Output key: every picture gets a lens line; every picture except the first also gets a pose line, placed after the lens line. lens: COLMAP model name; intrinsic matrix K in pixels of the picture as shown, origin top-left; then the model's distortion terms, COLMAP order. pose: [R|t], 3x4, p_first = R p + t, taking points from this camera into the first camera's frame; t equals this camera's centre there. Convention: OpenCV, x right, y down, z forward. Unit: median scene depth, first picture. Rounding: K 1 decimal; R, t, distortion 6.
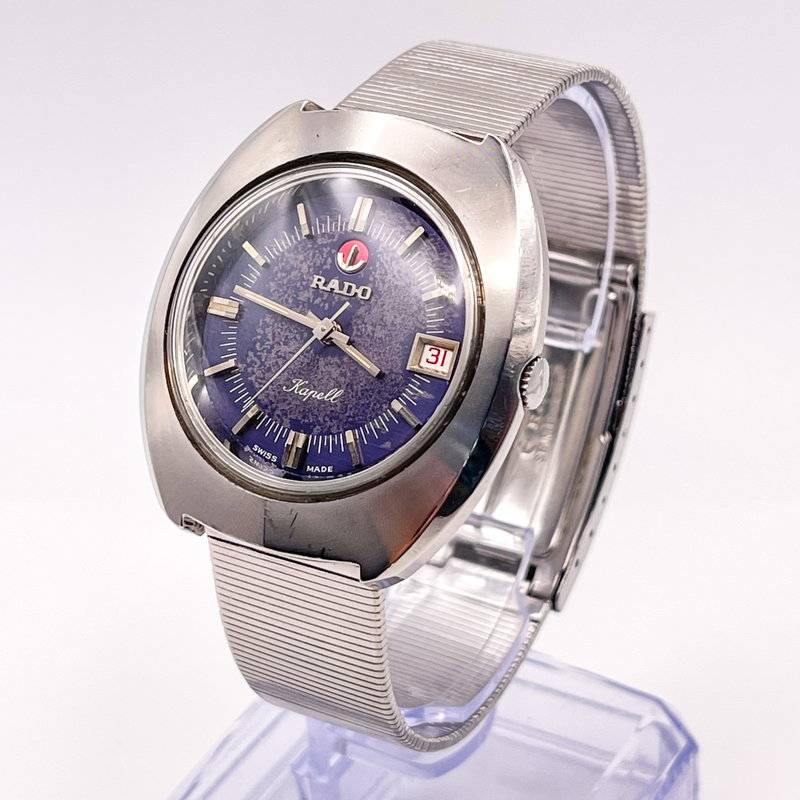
lens RADIAL K [[1947.2, 0, 400.8], [0, 1947.2, 396.9], [0, 0, 1]] dist [0.337750, 0.000000]
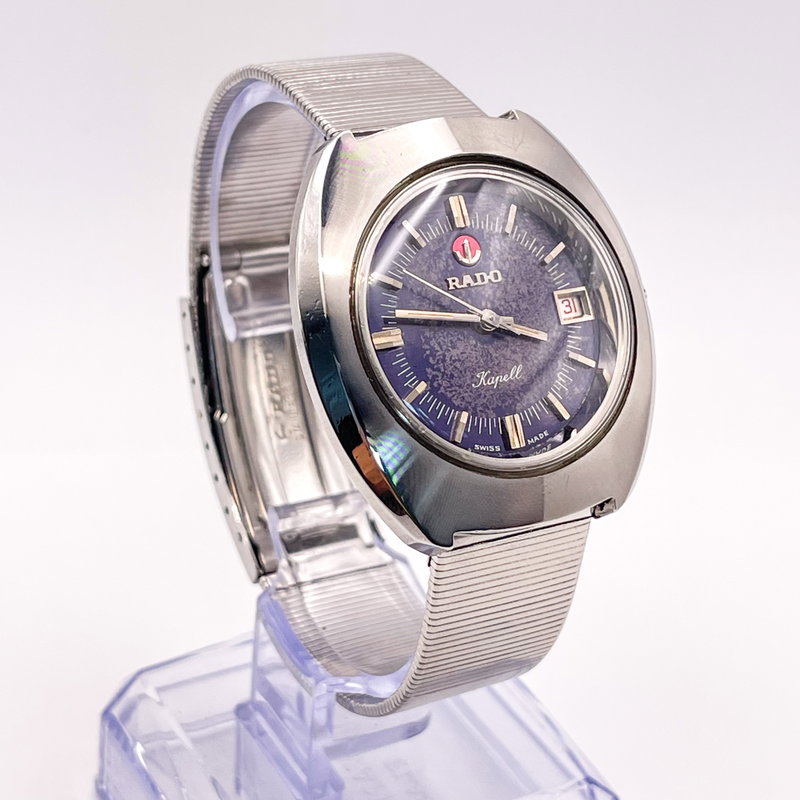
lens RADIAL K [[1947.2, 0, 401.6], [0, 1947.2, 396.9], [0, 0, 1]] dist [0.337750, 0.000000]
pose [[0.487978, -0.333315, 0.806709, -0.925371], [0.327758, 0.926557, 0.184574, -0.204983], [-0.808983, 0.174337, 0.561386, 0.433226]]
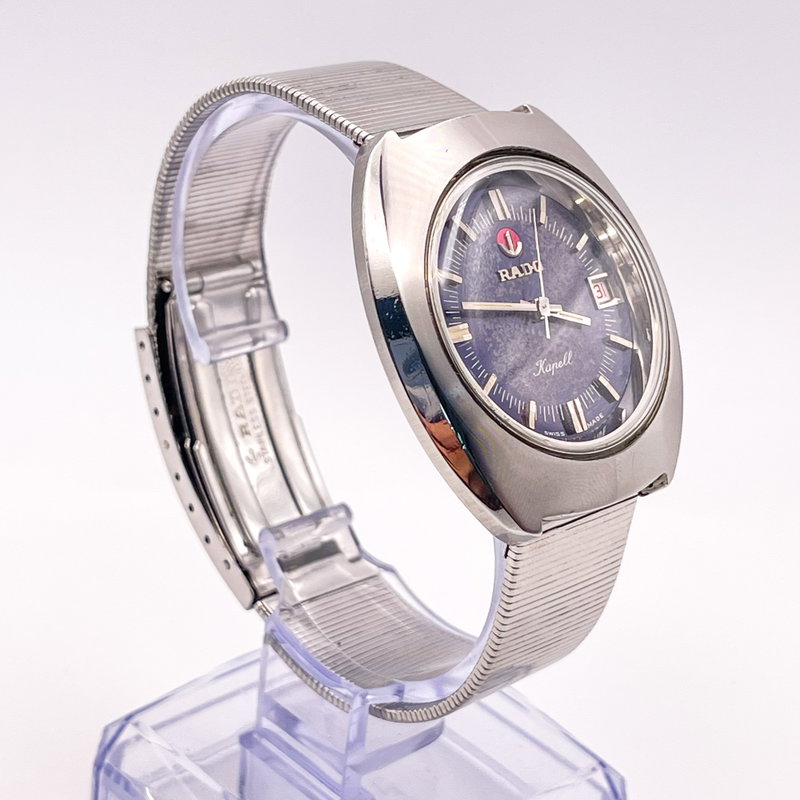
lens RADIAL K [[1947.2, 0, 399.0], [0, 1947.2, 403.6], [0, 0, 1]] dist [0.337750, 0.000000]
pose [[0.282522, -0.347434, 0.894131, -1.034189], [0.369478, 0.899602, 0.232815, -0.264292], [-0.885250, 0.264586, 0.382526, 0.652923]]
